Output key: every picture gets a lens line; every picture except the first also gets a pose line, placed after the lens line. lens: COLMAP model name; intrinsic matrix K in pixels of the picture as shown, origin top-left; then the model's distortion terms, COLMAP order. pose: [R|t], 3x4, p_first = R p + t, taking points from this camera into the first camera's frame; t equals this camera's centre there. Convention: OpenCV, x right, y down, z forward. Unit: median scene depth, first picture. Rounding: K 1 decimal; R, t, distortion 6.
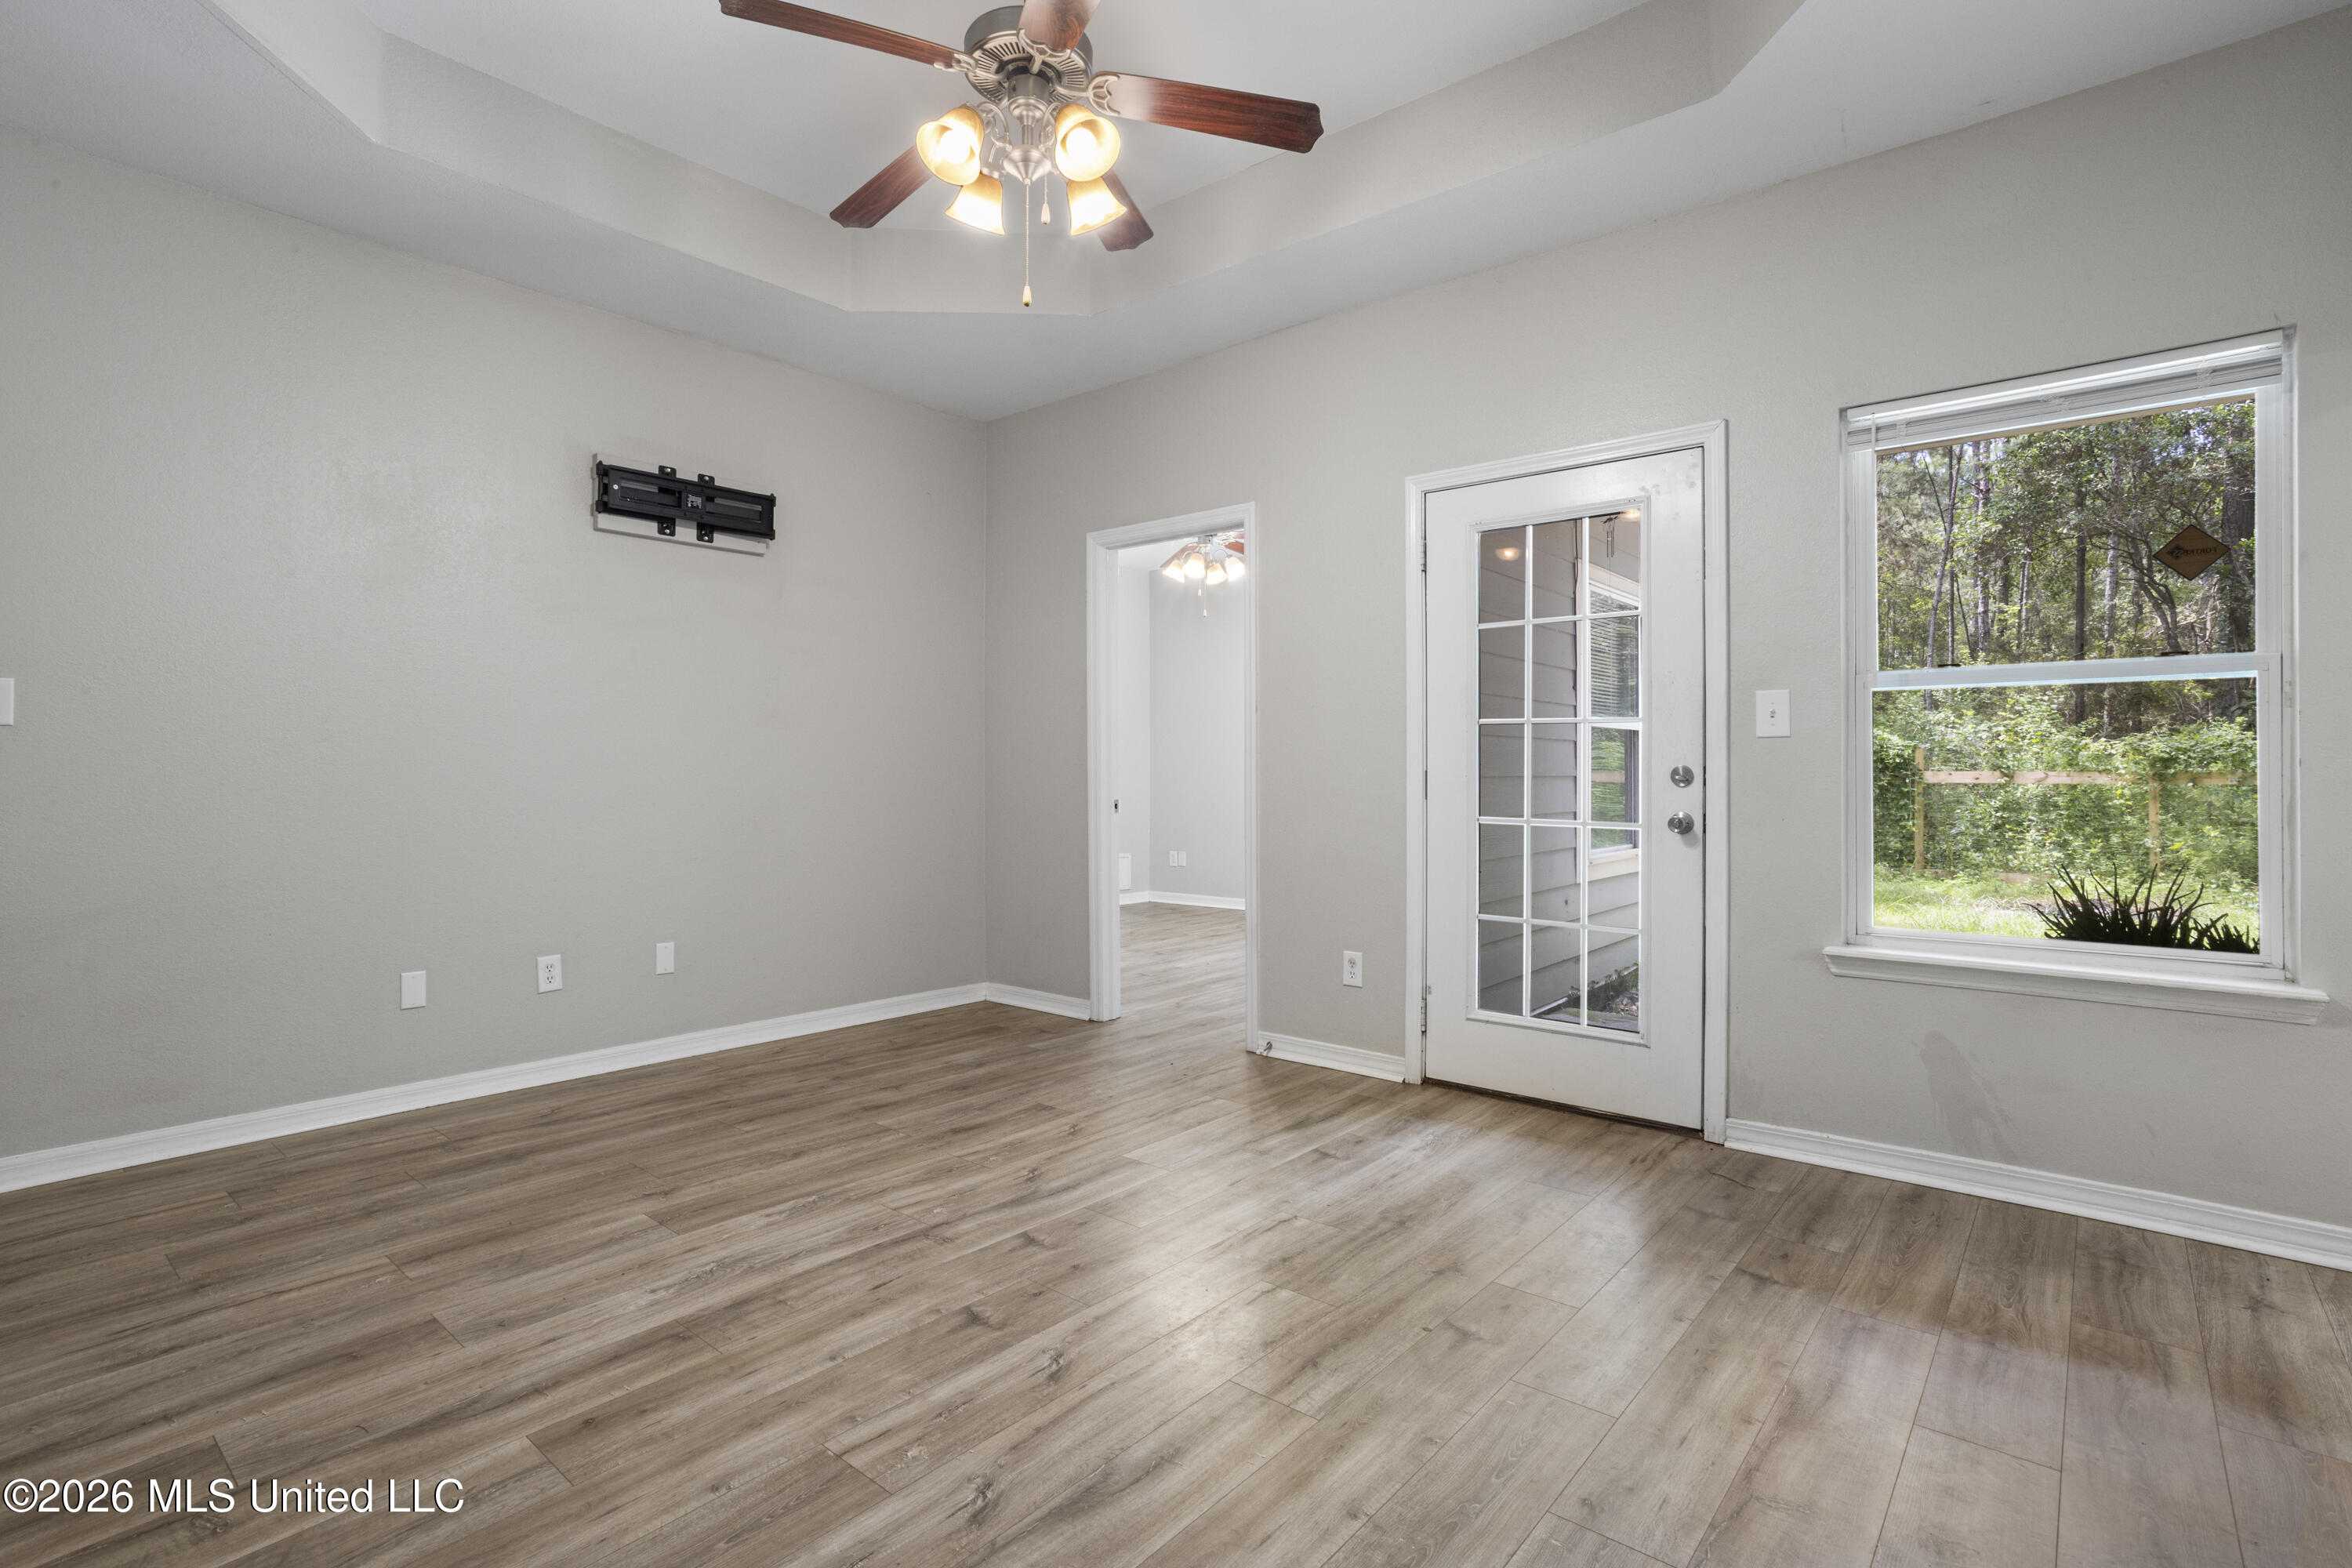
lens RADIAL K [[1125.9, 0, 1175.0], [0, 1125.9, 771.8], [0, 0, 1]] dist [-0.051328, 0.029556]
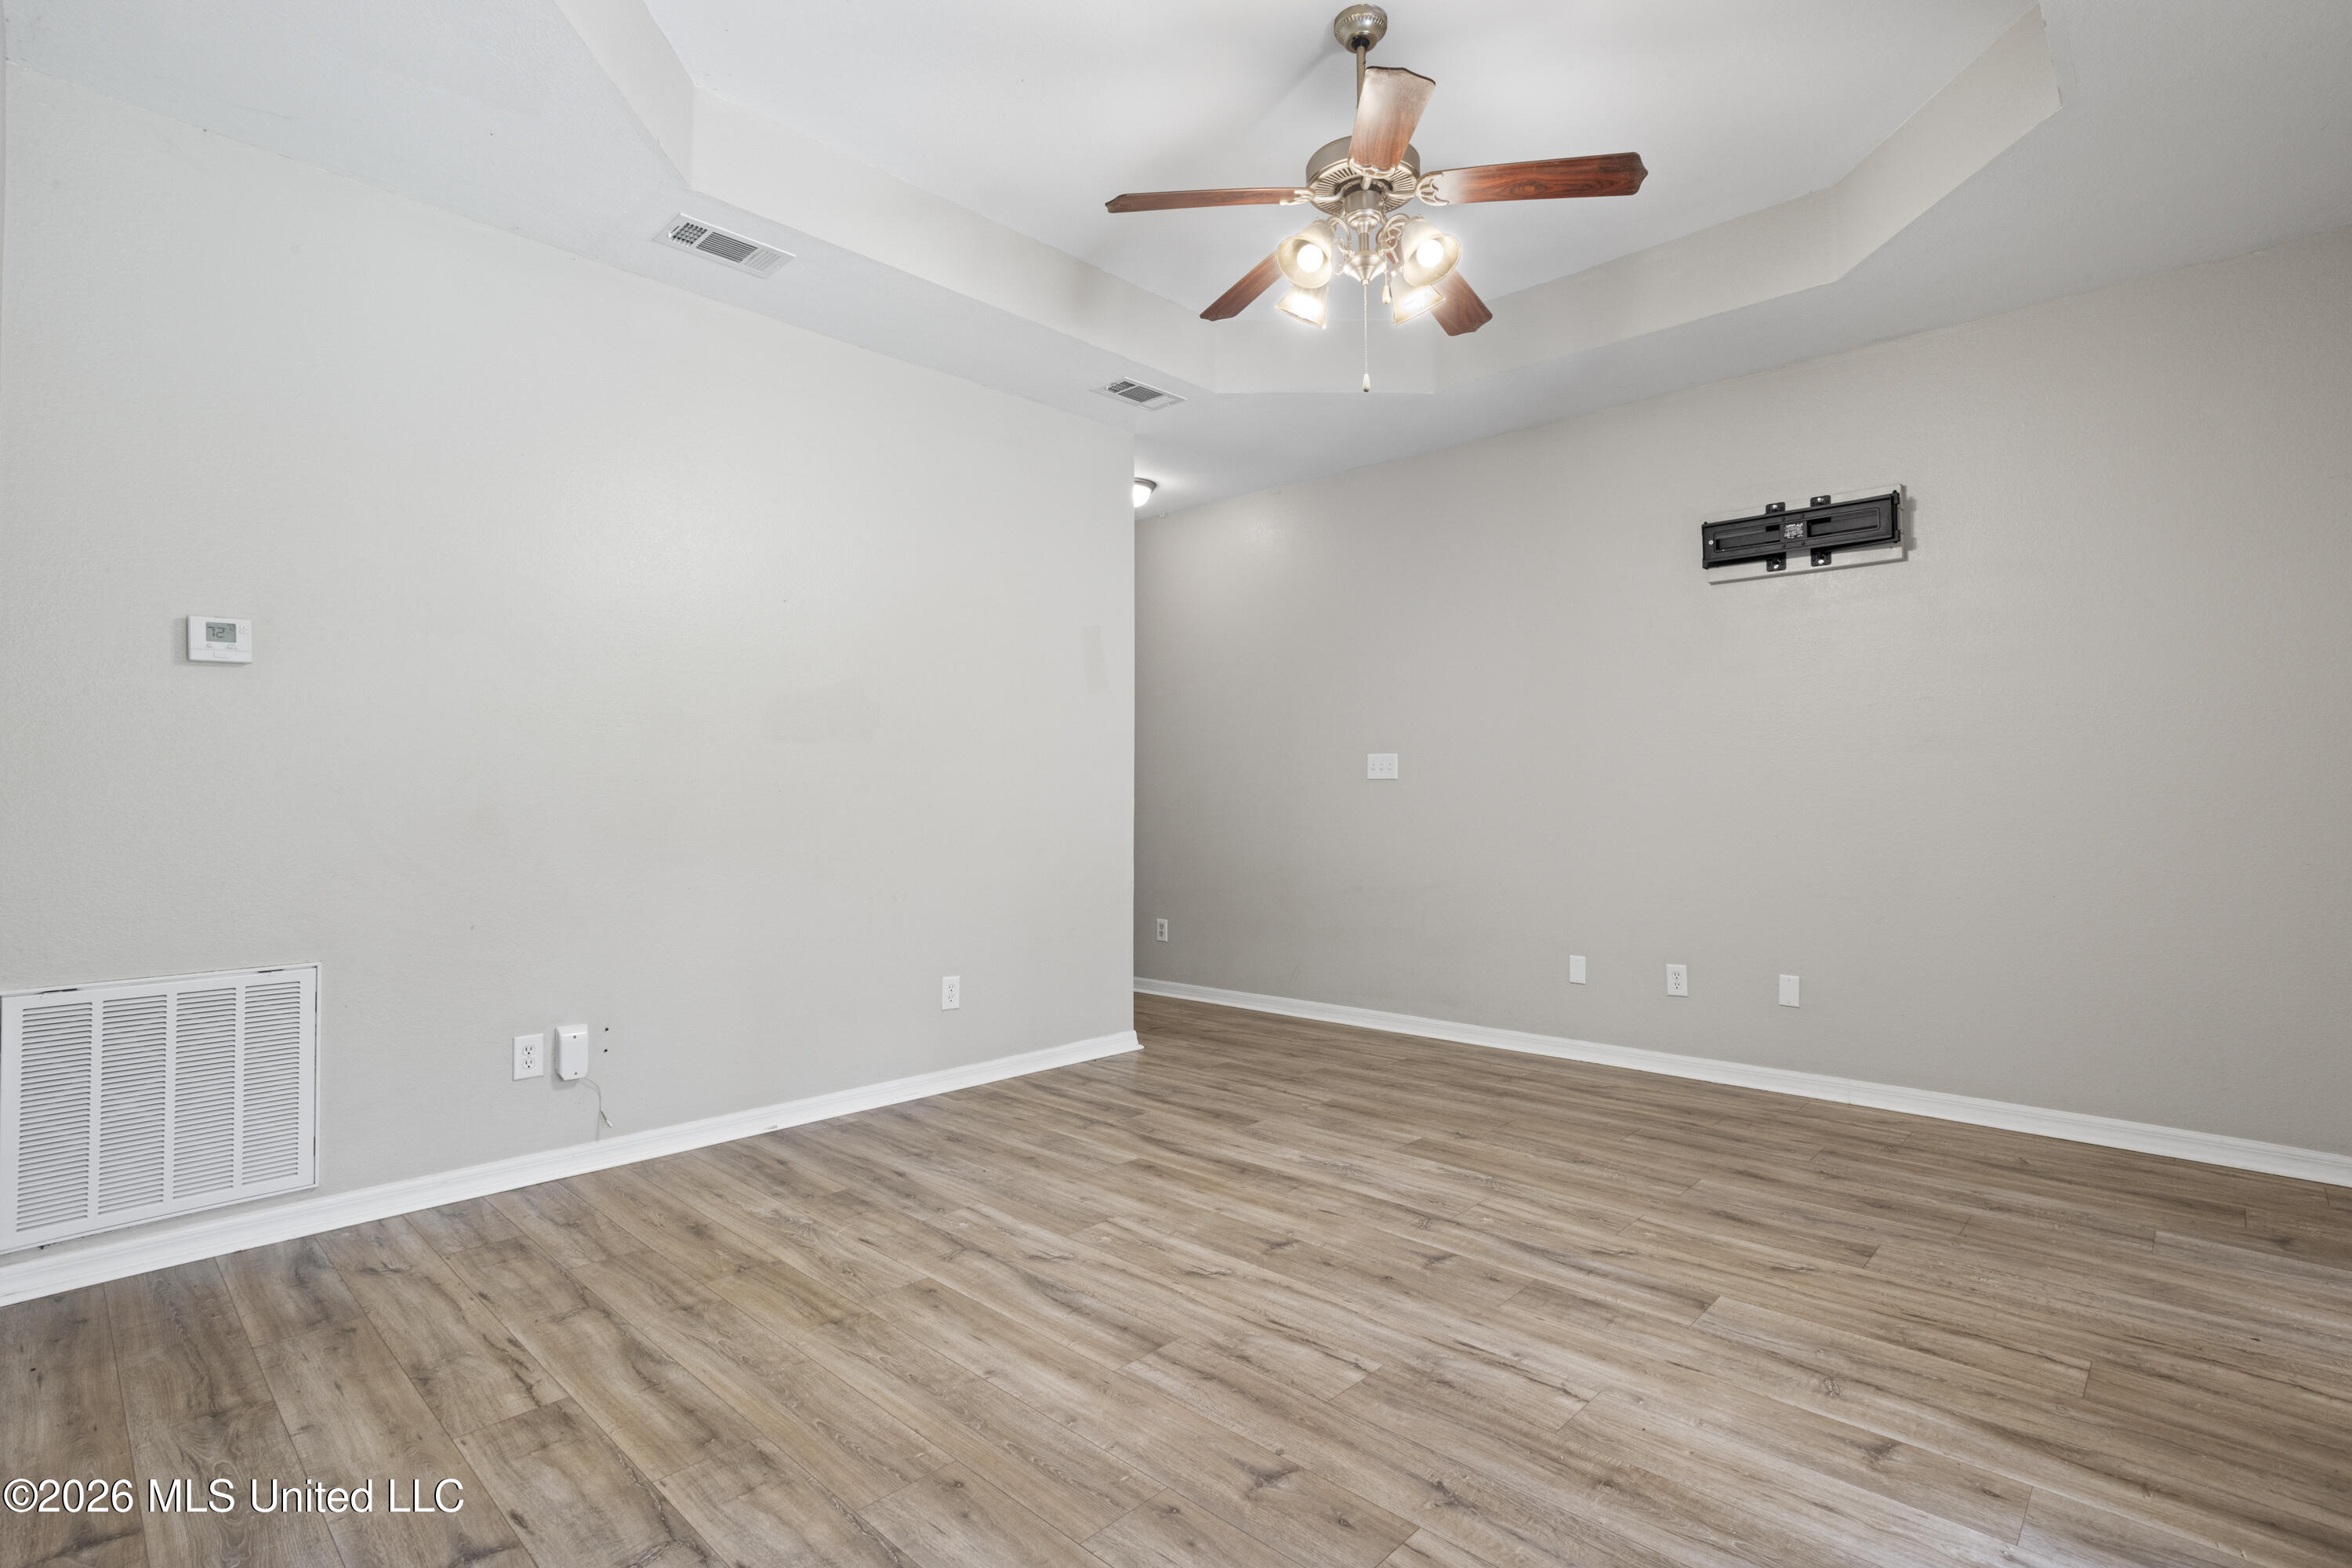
lens RADIAL K [[1126.3, 0, 1160.3], [0, 1126.3, 769.0], [0, 0, 1]] dist [-0.051381, 0.031312]
pose [[-0.069230, -0.030146, -0.997145, 0.913471], [0.001742, 0.999538, -0.030339, -0.003473], [0.997599, -0.003837, -0.069145, 0.796088]]
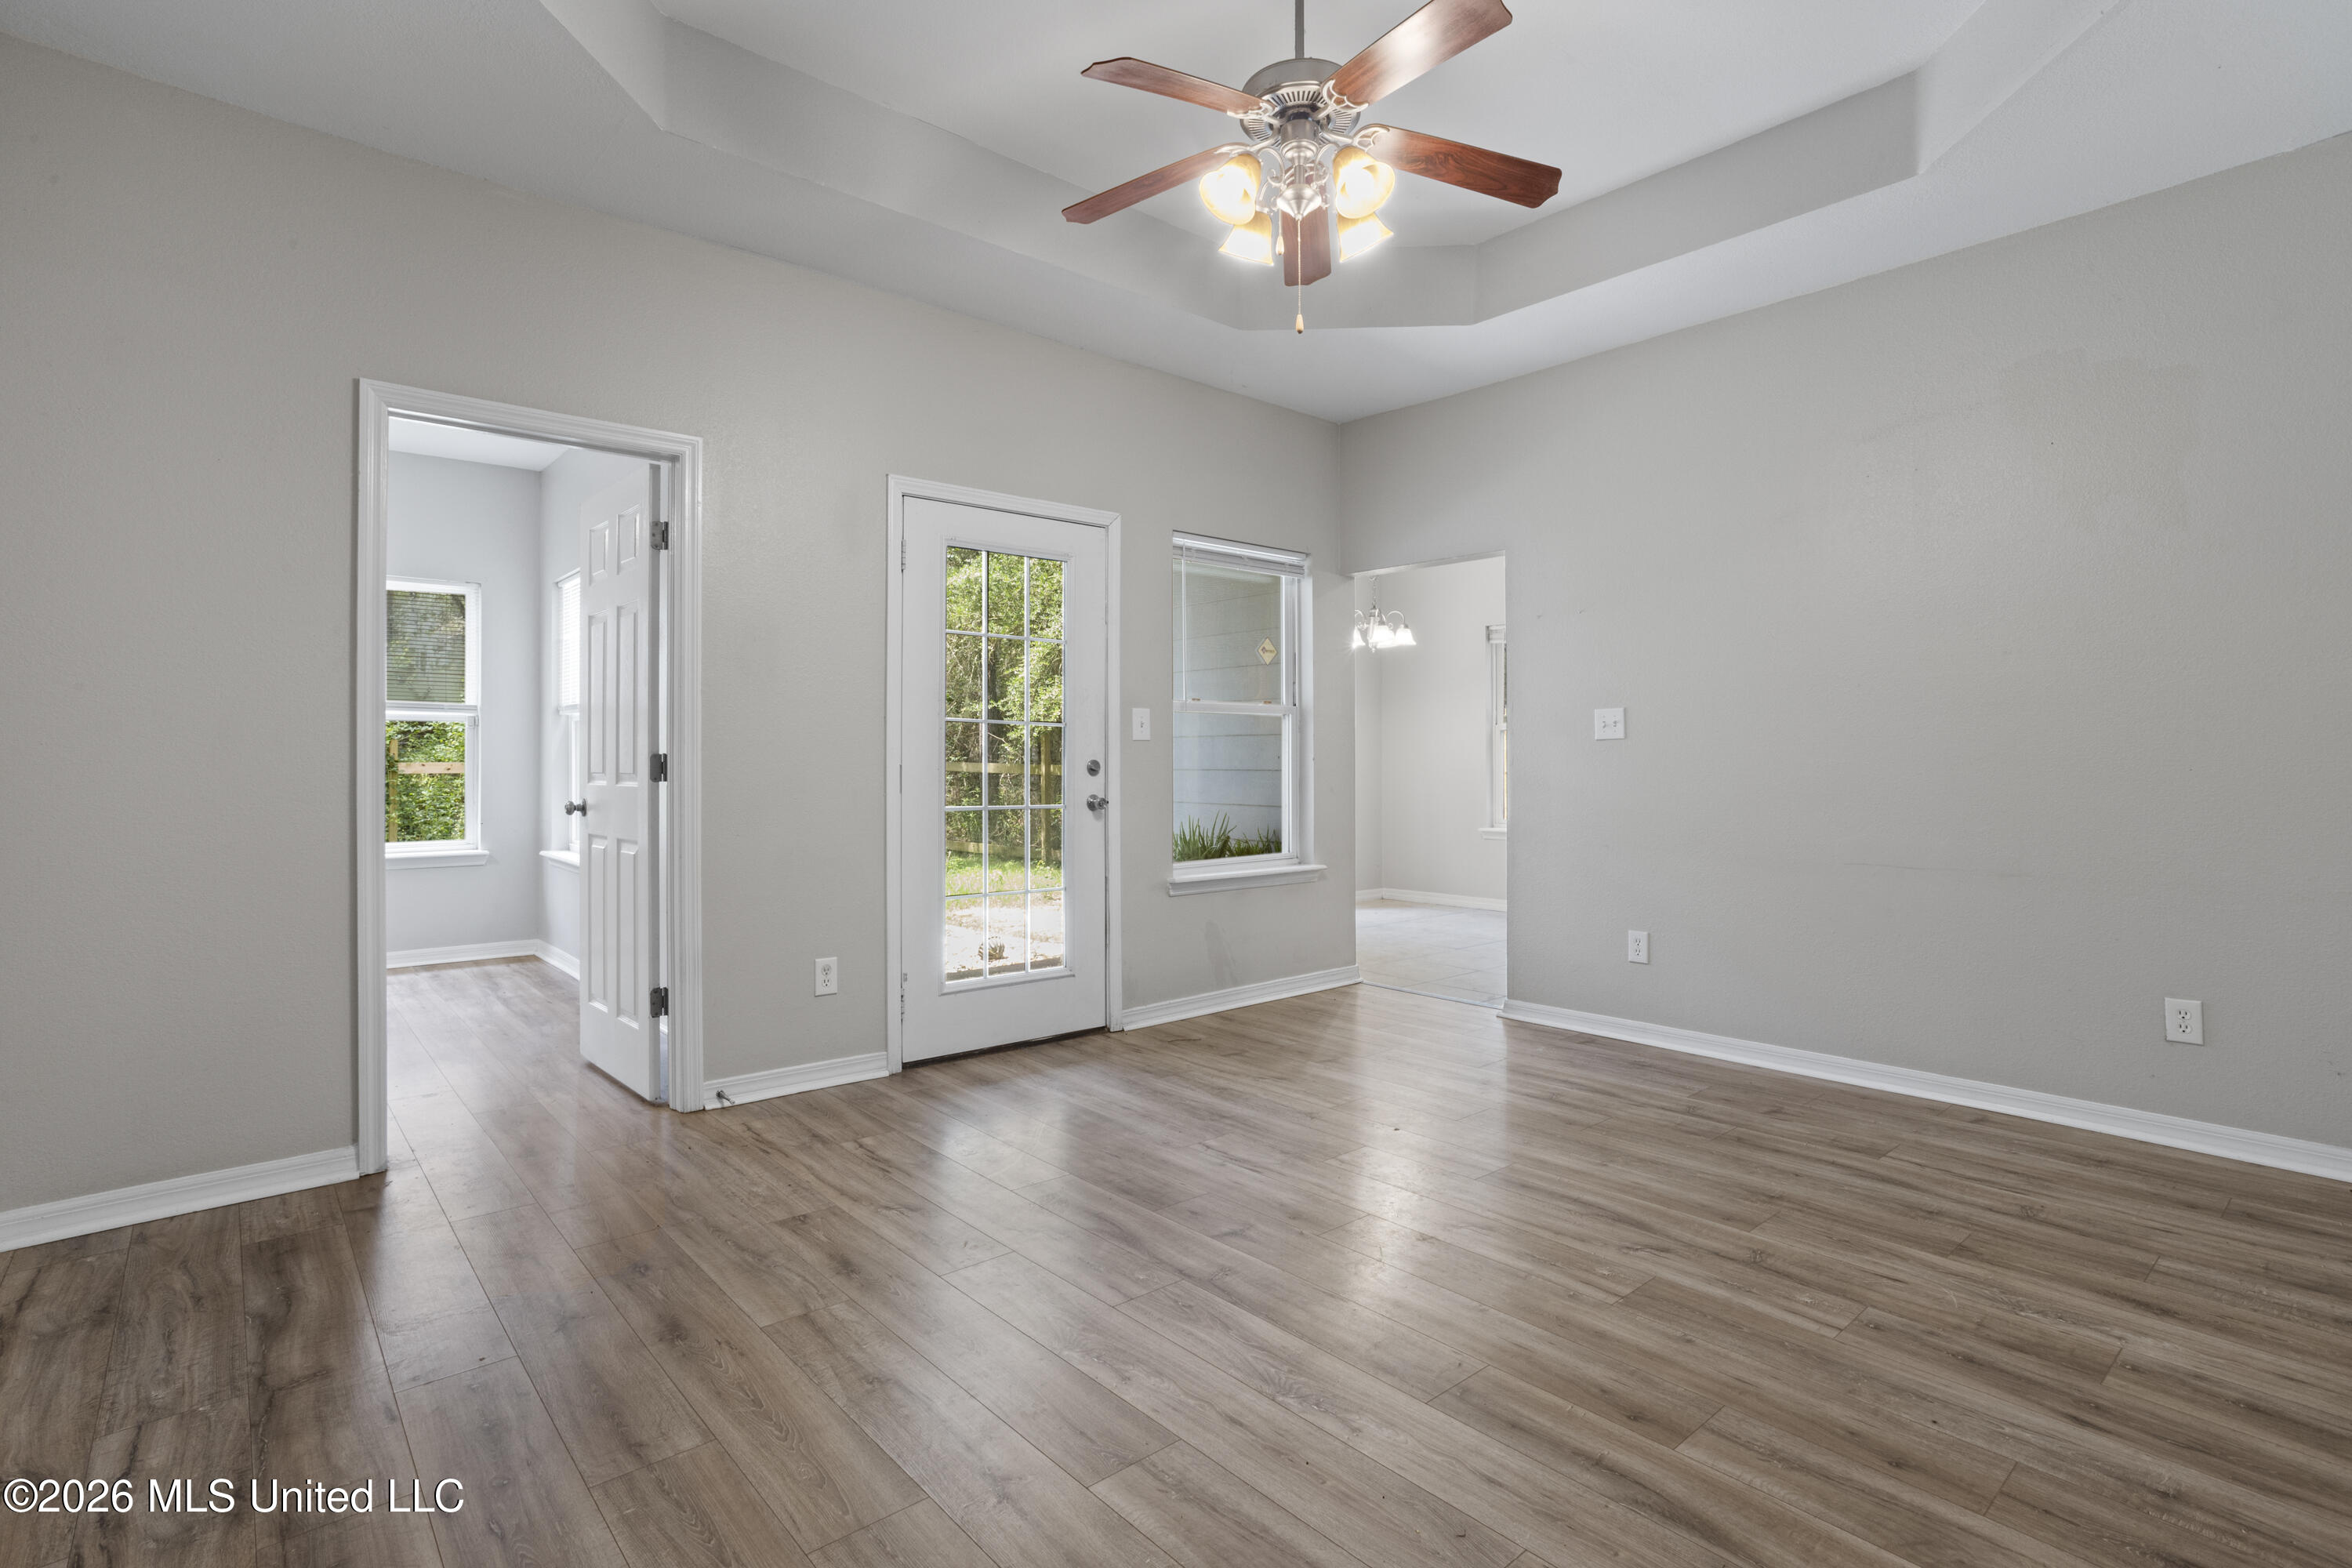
lens RADIAL K [[1125.9, 0, 1175.0], [0, 1125.9, 771.8], [0, 0, 1]] dist [-0.051328, 0.029556]
pose [[0.153994, -0.010085, 0.988020, -1.099955], [0.001937, 0.999949, 0.009904, -0.005628], [-0.988070, 0.000389, 0.154006, 0.874671]]
